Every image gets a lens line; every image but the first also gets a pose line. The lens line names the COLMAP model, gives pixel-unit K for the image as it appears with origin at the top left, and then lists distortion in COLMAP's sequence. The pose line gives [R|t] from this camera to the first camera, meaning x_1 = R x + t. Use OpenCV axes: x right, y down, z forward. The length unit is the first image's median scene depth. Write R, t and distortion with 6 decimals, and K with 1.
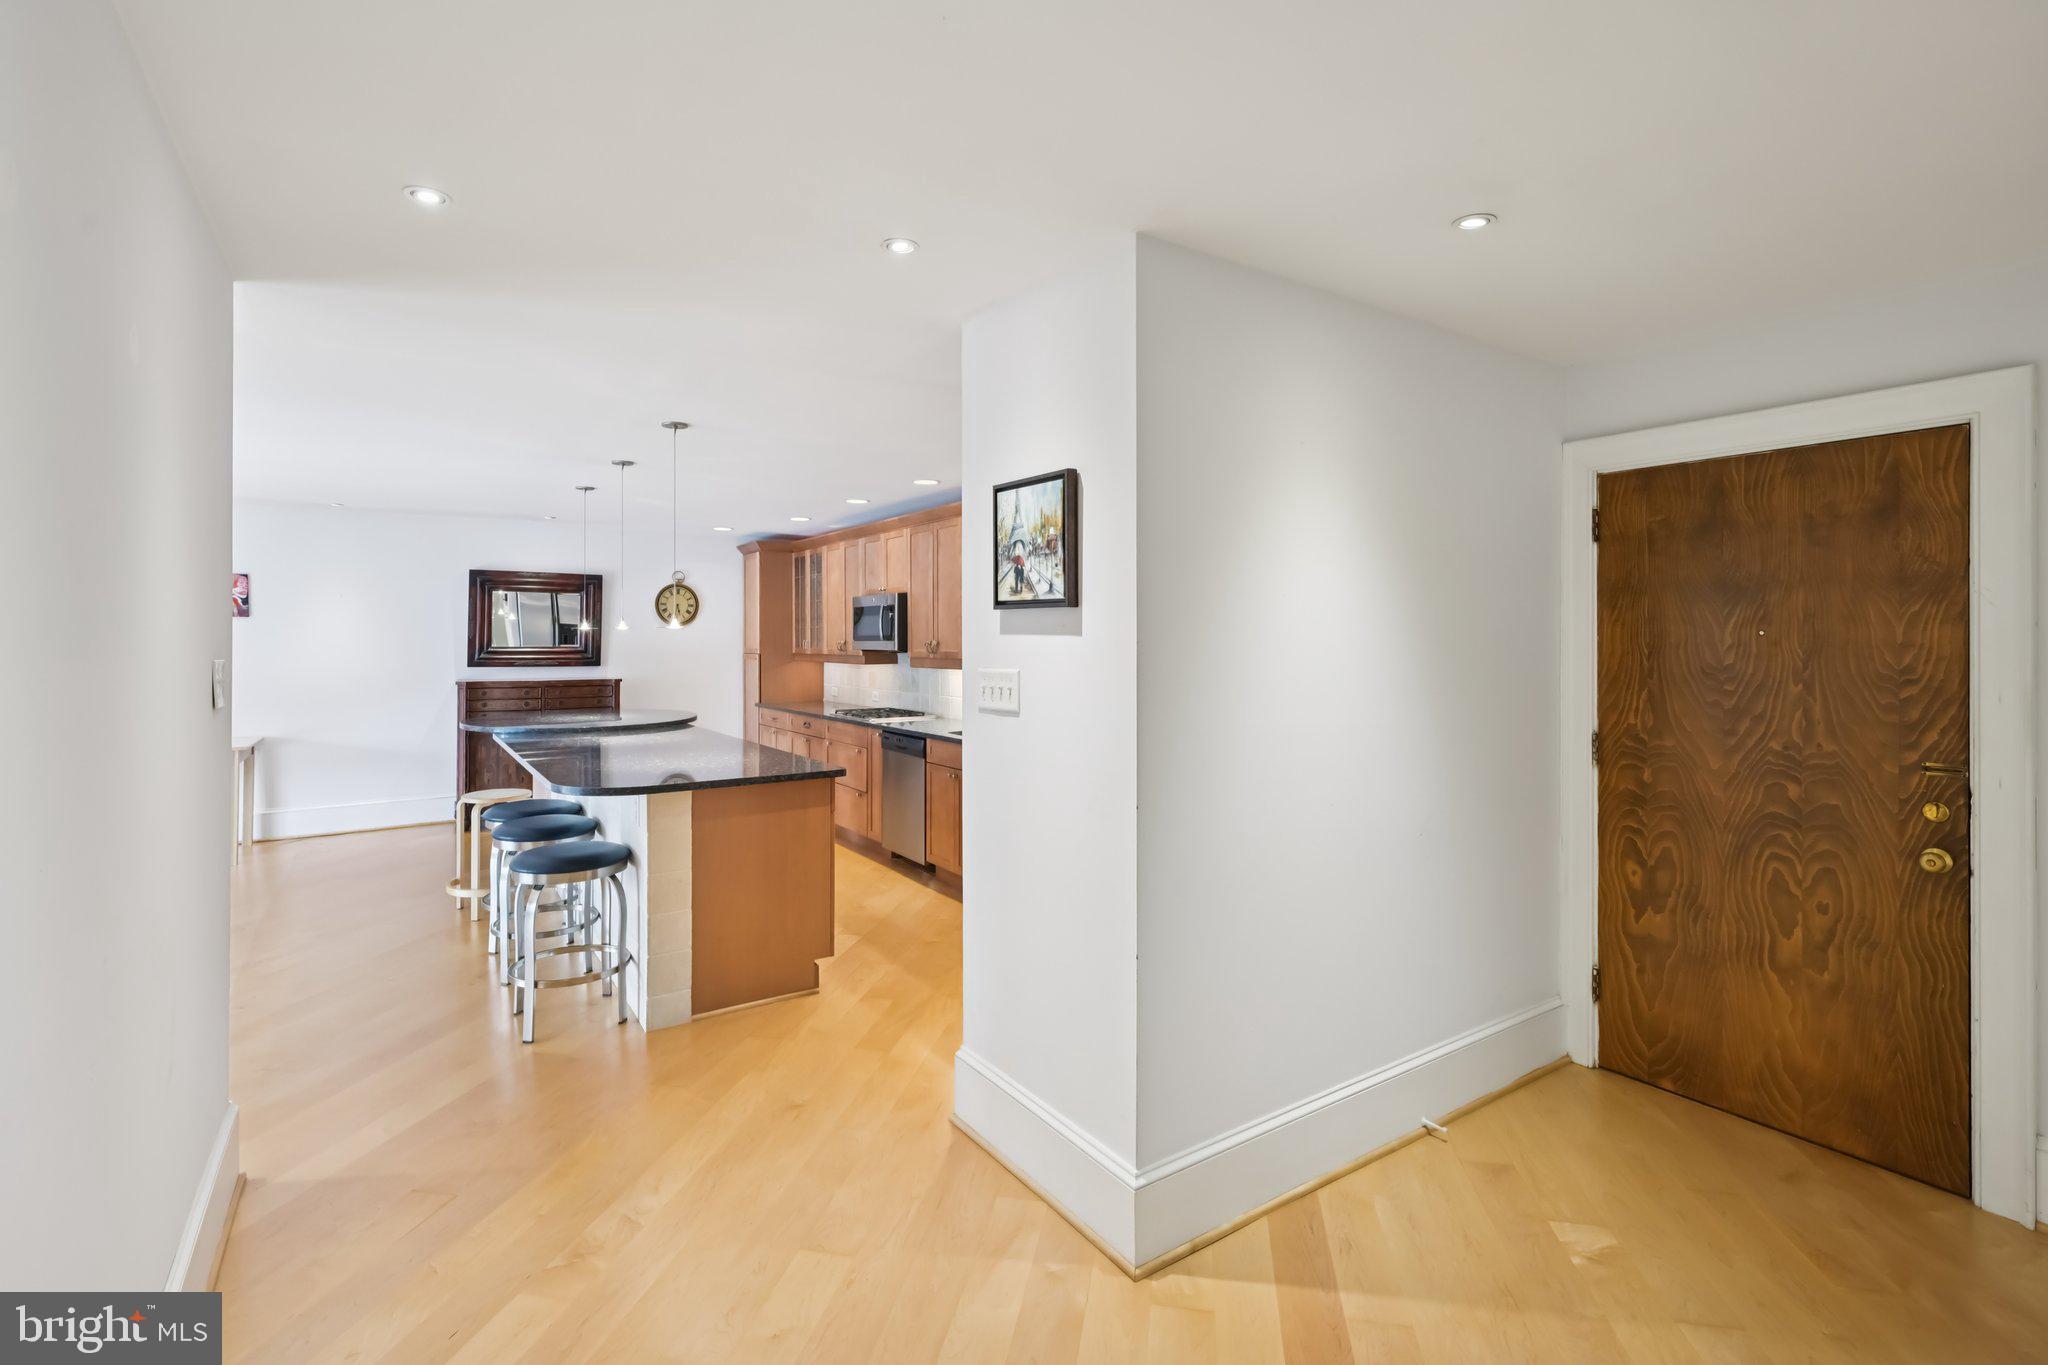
lens RADIAL K [[934.4, 0, 1019.8], [0, 934.4, 635.0], [0, 0, 1]] dist [0.002580, 0.000509]
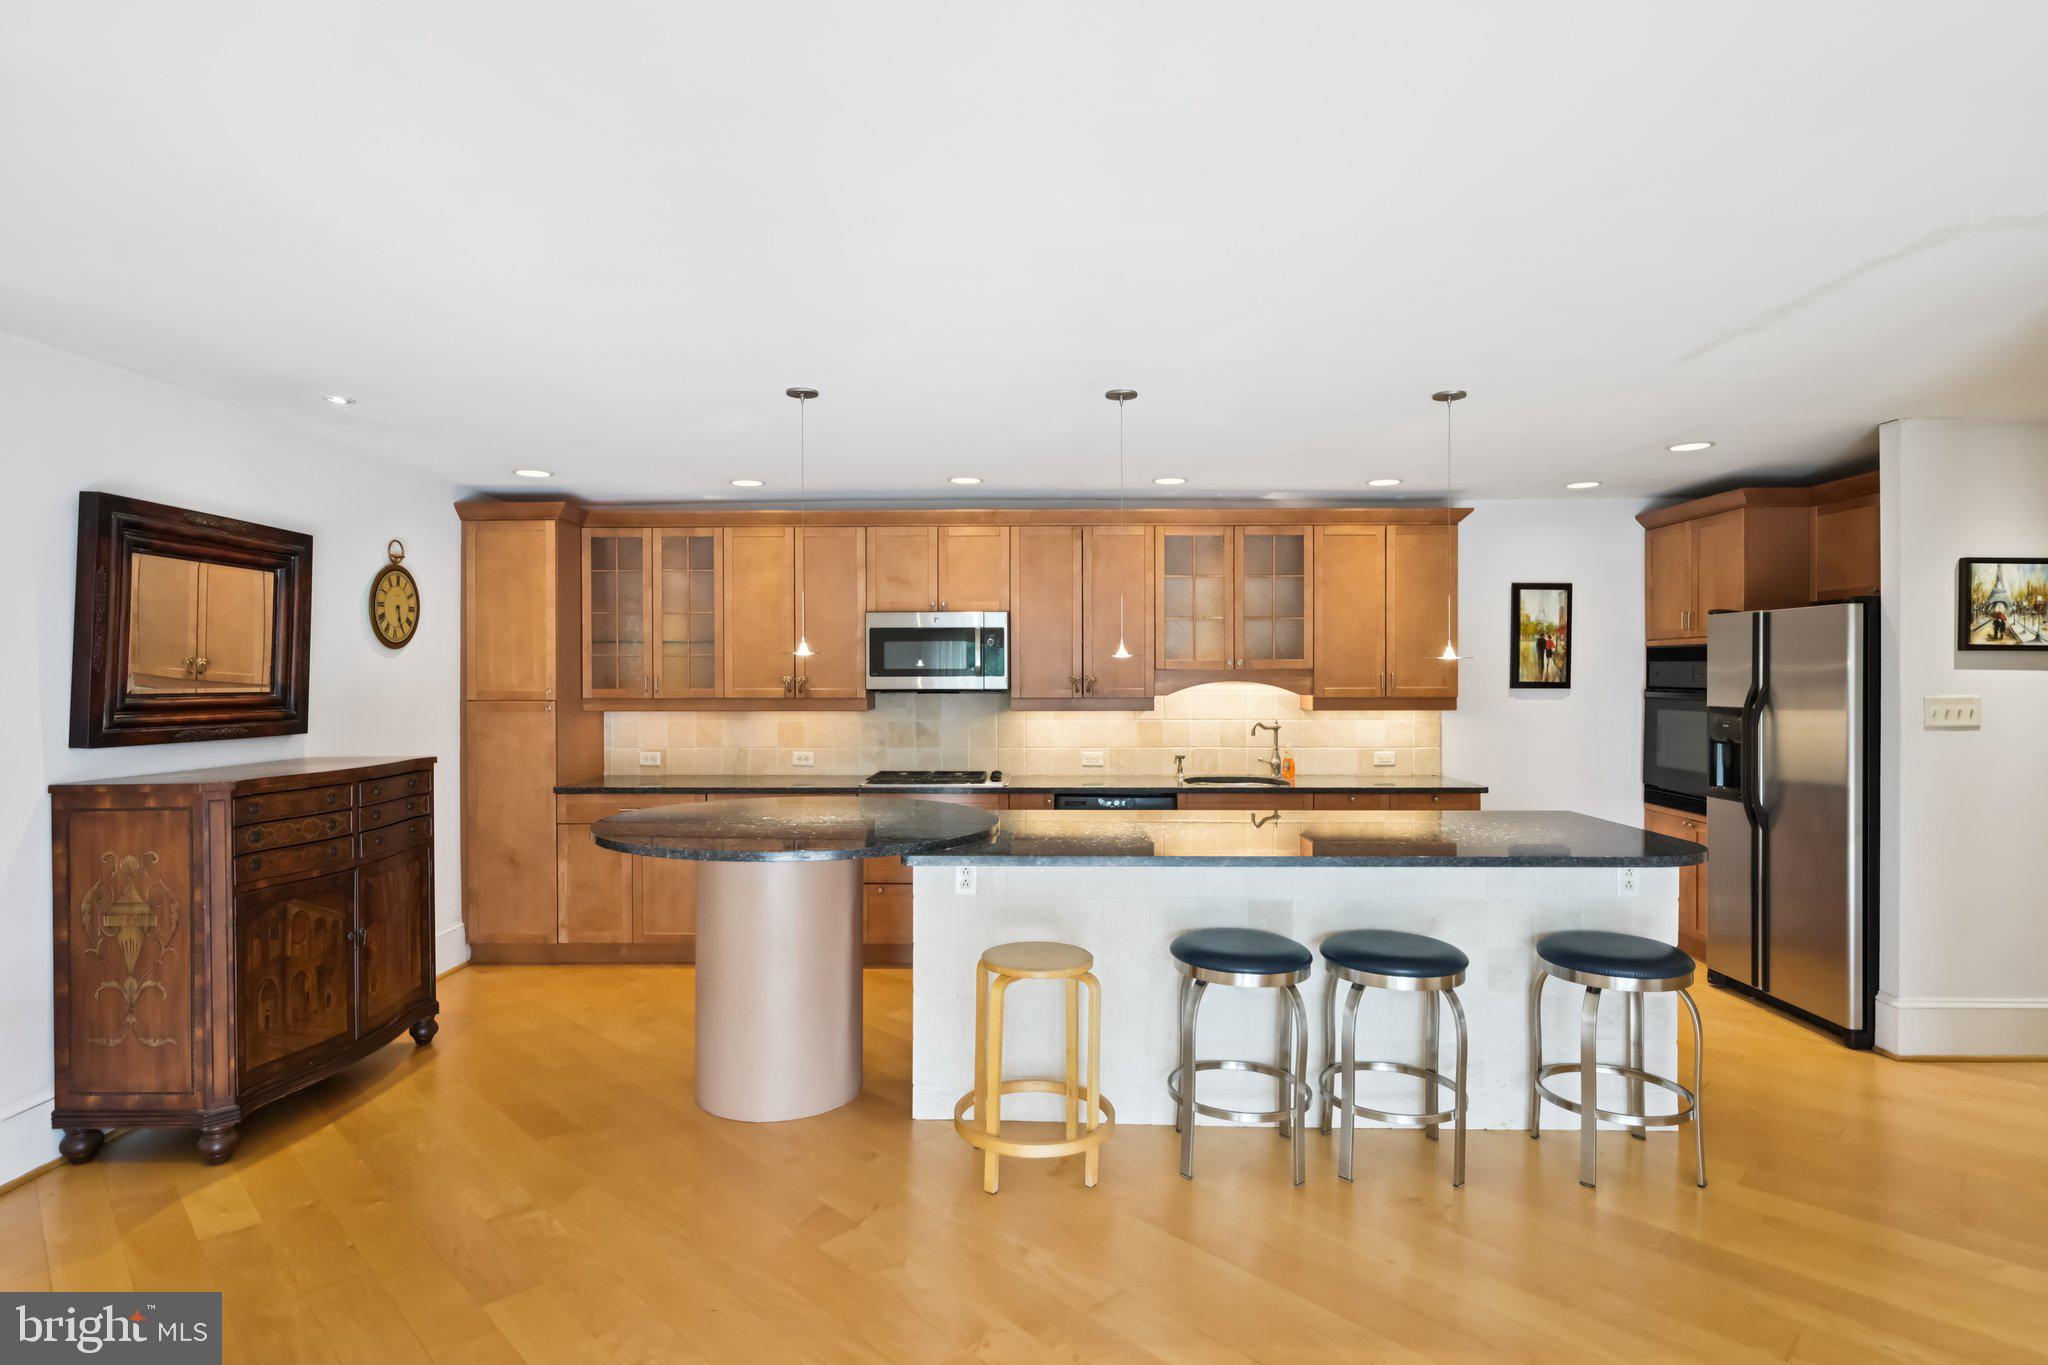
lens RADIAL K [[1079.1, 0, 1024.8], [0, 1079.1, 675.3], [0, 0, 1]] dist [0.000509, 0.000095]
pose [[0.568786, -0.001057, 0.822485, -1.767896], [-0.002350, 0.999993, 0.002910, 0.005825], [-0.822482, -0.003589, 0.568780, 1.055234]]
